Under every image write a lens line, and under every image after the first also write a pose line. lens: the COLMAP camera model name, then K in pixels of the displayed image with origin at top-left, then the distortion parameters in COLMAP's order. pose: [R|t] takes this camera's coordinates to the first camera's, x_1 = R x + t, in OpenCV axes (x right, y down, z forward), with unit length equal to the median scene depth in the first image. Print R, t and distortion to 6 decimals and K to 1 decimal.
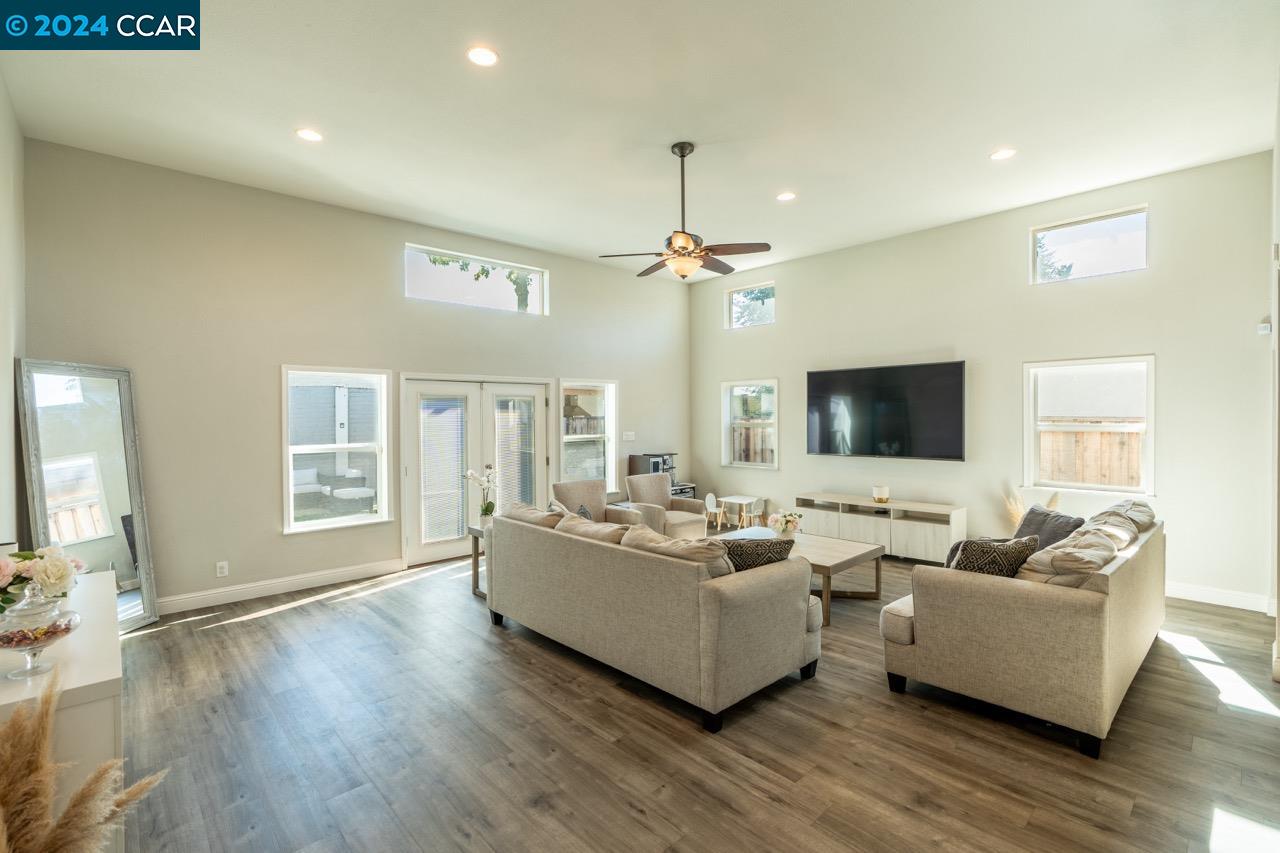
lens RADIAL K [[582.7, 0, 640.0], [0, 582.7, 426.5], [0, 0, 1]] dist [0.001790, 0.000374]
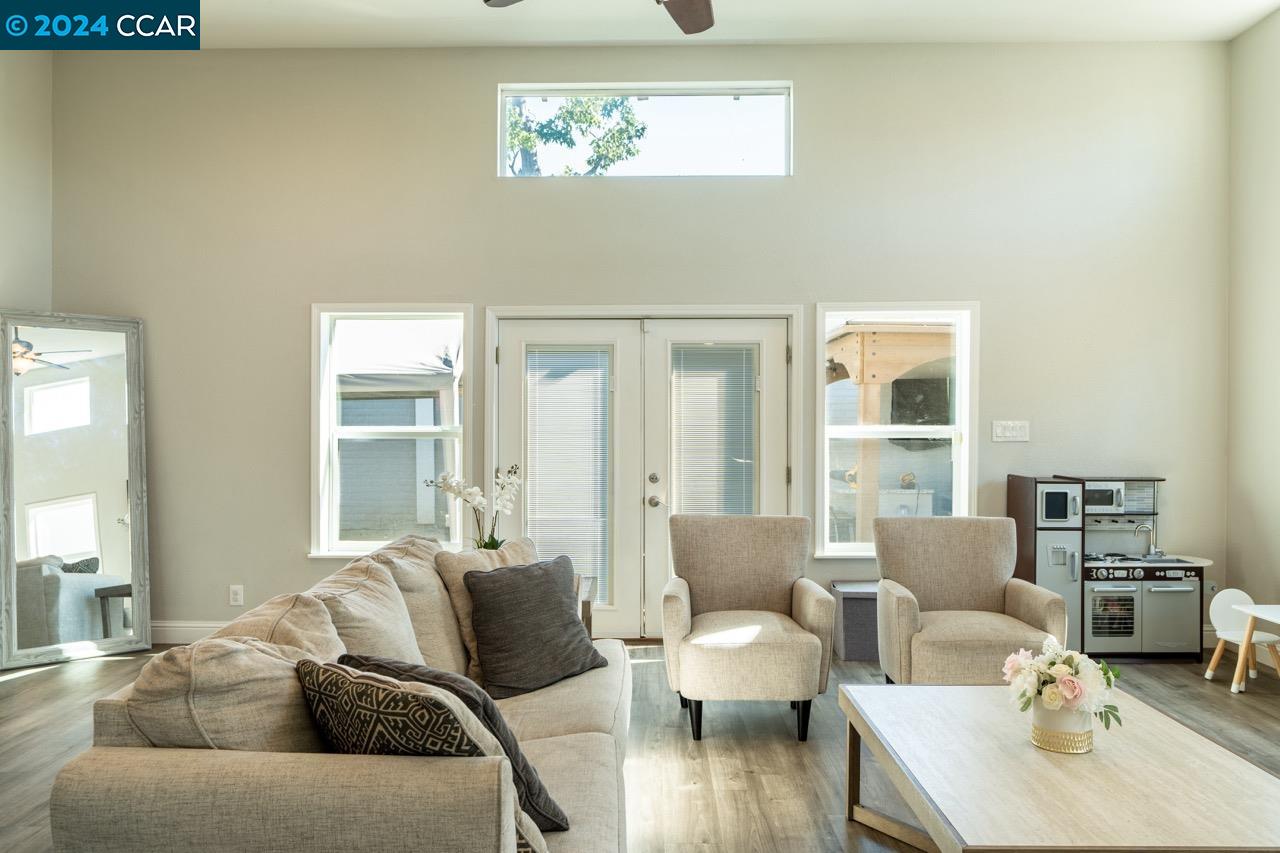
lens RADIAL K [[1016.7, 0, 640.0], [0, 1016.7, 426.5], [0, 0, 1]] dist [-0.000550, -0.000003]
pose [[0.726500, 0.036118, -0.686217, 0.369942], [-0.017238, 0.999261, 0.034345, -0.009845], [0.686950, -0.013122, 0.726586, 0.329863]]
